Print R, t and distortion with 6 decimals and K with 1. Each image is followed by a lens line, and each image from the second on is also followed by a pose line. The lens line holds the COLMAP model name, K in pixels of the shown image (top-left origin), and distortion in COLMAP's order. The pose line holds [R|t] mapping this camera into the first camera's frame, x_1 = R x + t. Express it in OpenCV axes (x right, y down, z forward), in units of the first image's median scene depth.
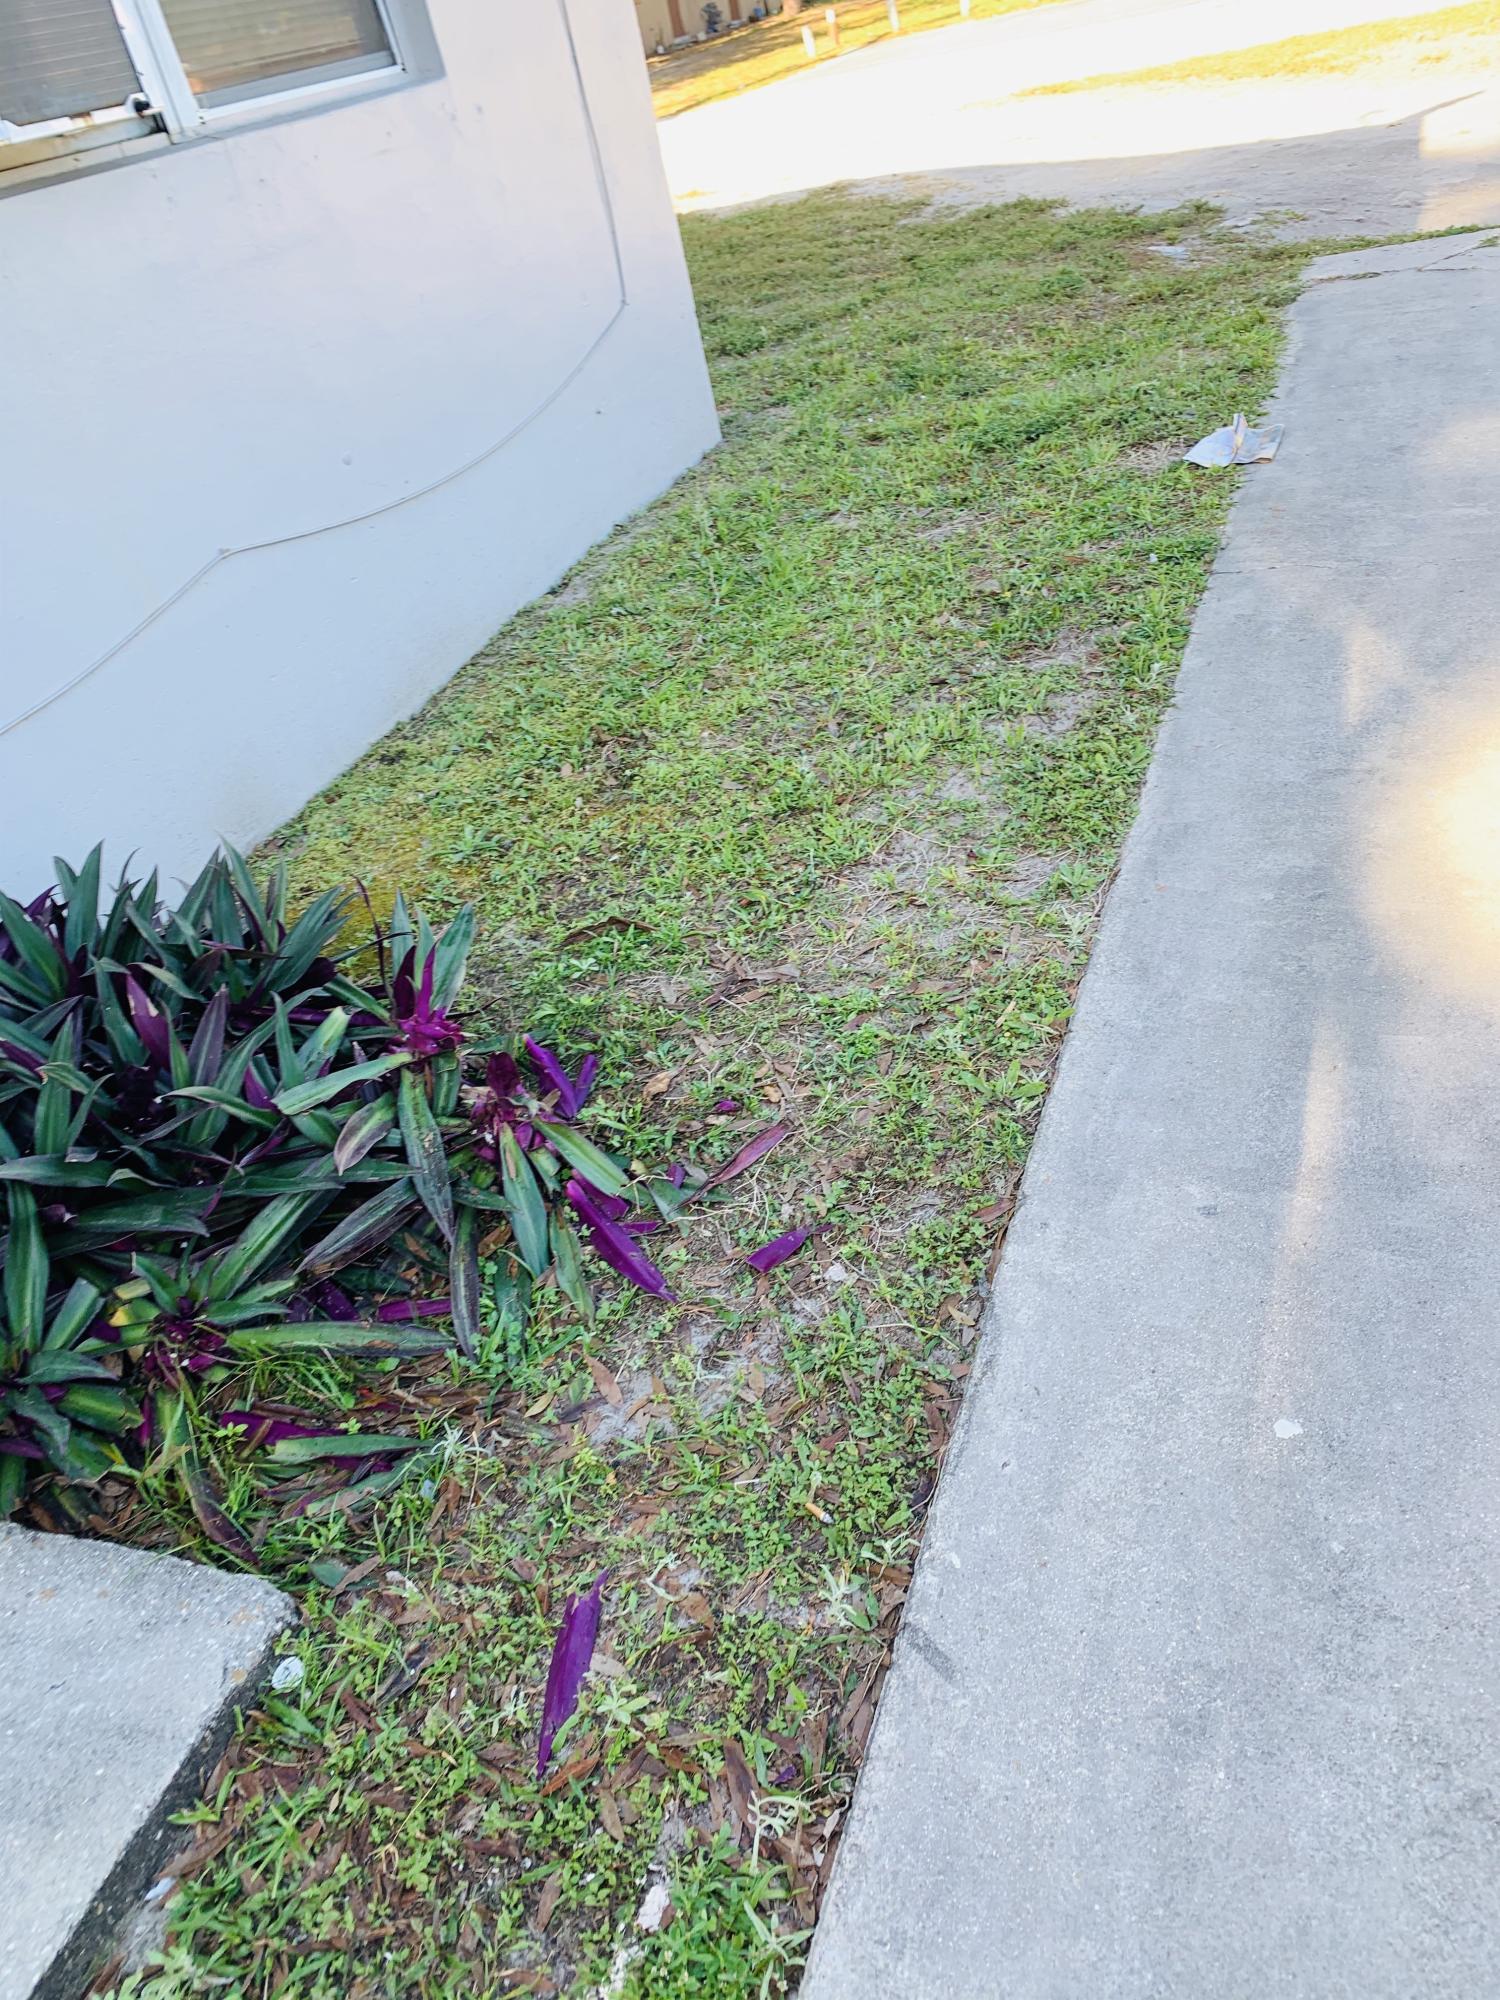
lens RADIAL K [[1460.0, 0, 750.0], [0, 1460.0, 1000.0], [0, 0, 1]] dist [0.098257, -0.179370]
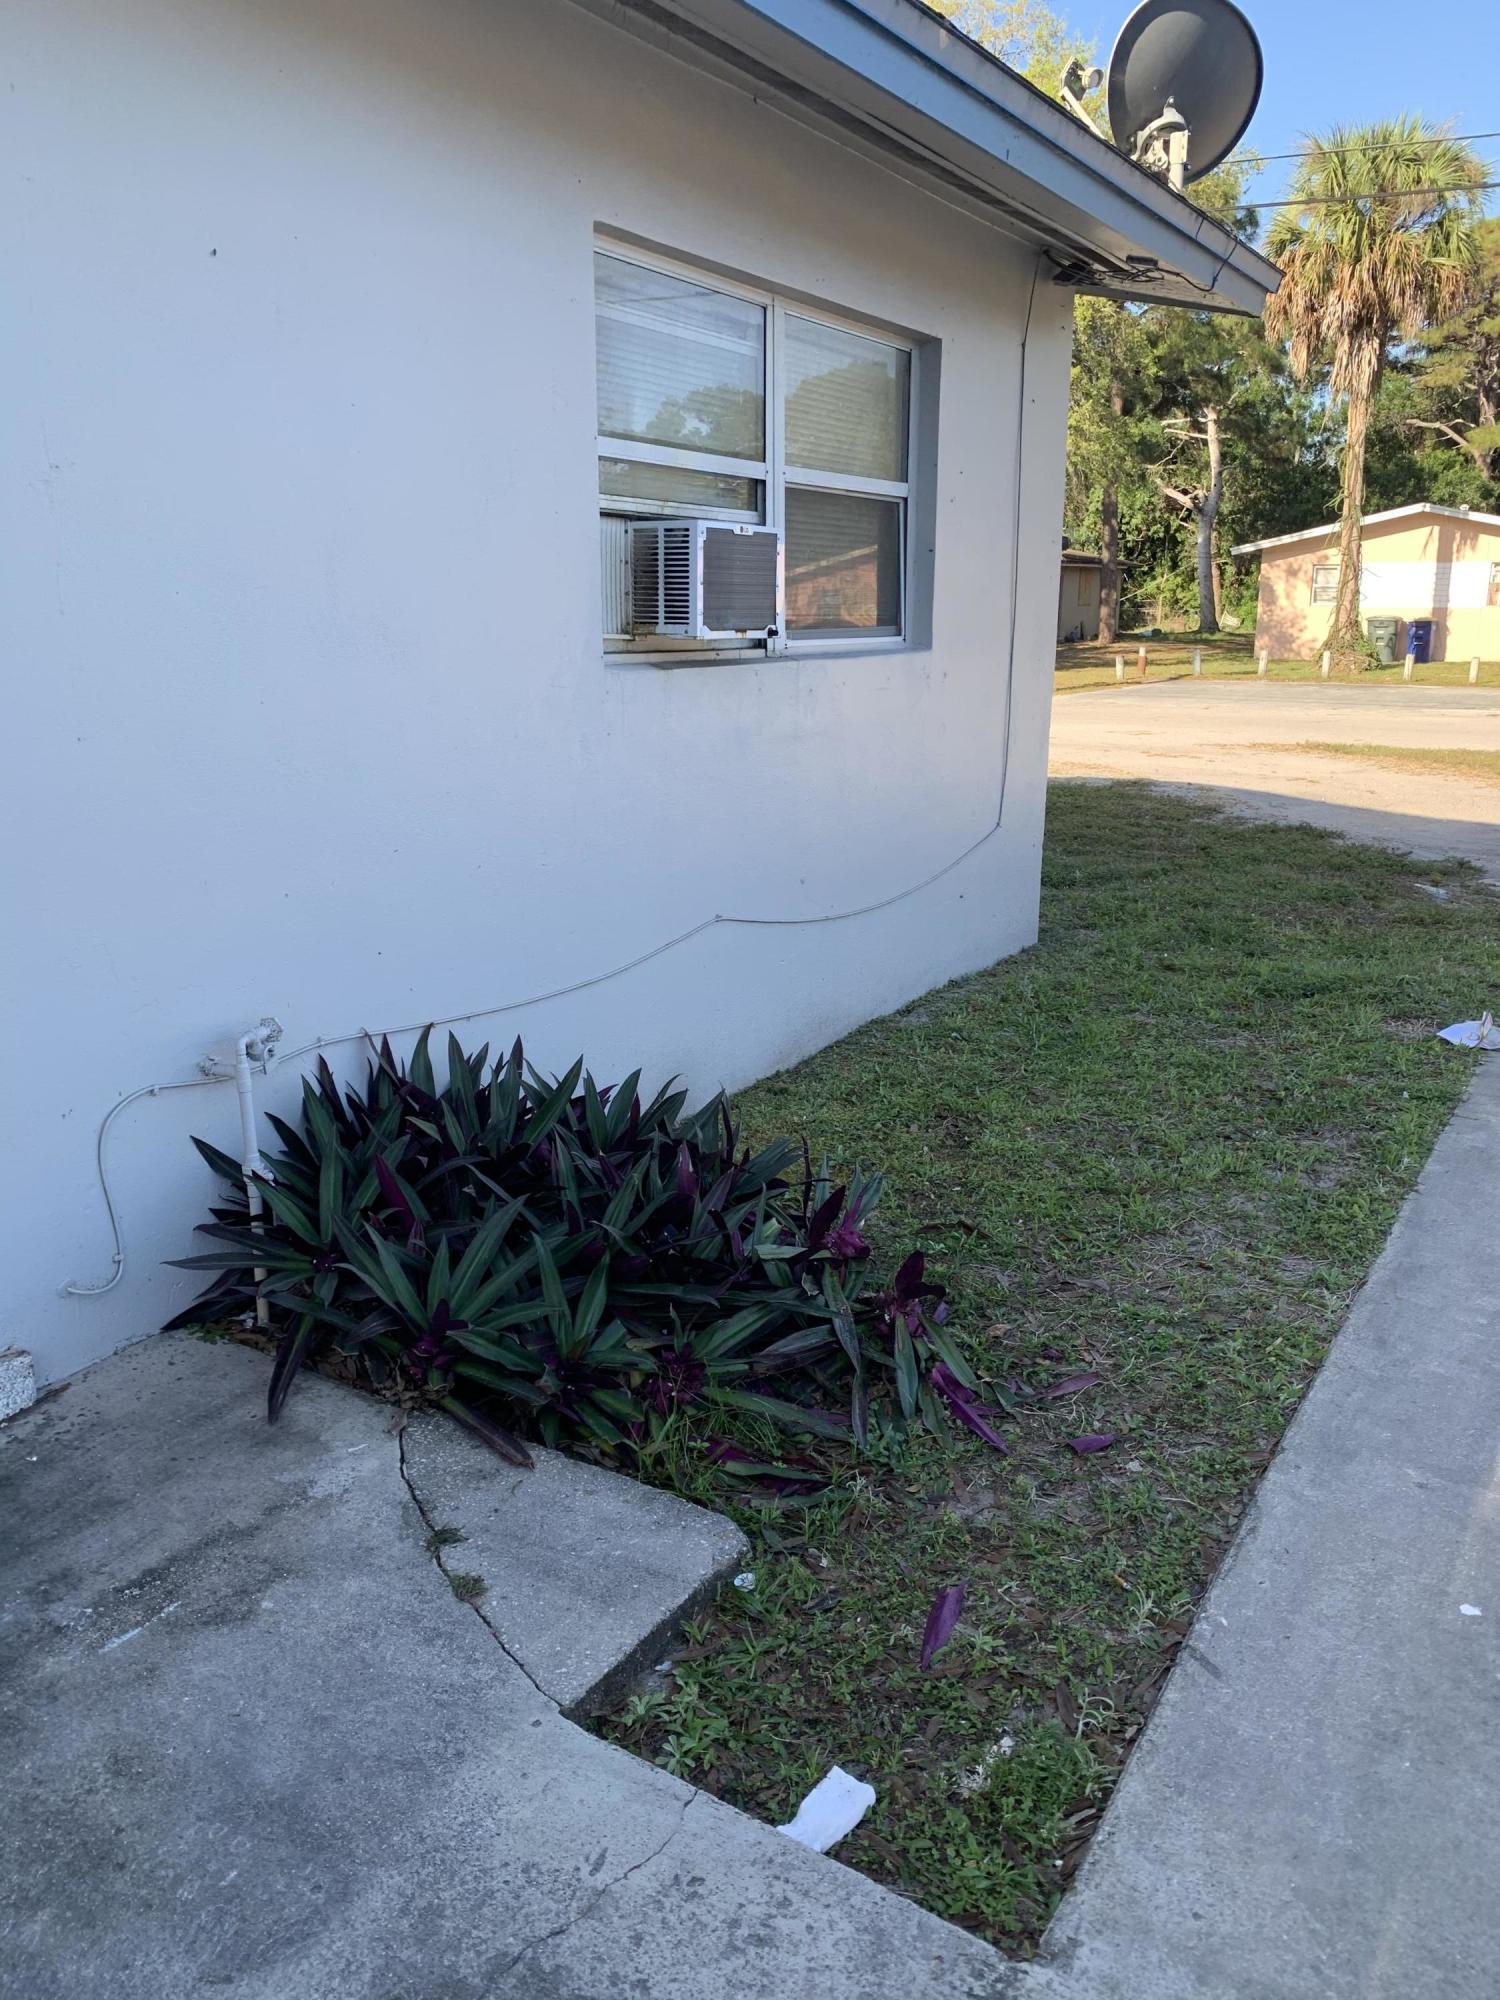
lens RADIAL K [[1446.4, 0, 750.0], [0, 1446.4, 1000.0], [0, 0, 1]] dist [0.004404, 0.002051]
pose [[0.958867, 0.238782, -0.153486, -0.156266], [-0.275025, 0.915336, -0.294146, 0.243043], [0.070254, 0.324259, 0.943356, -0.382775]]
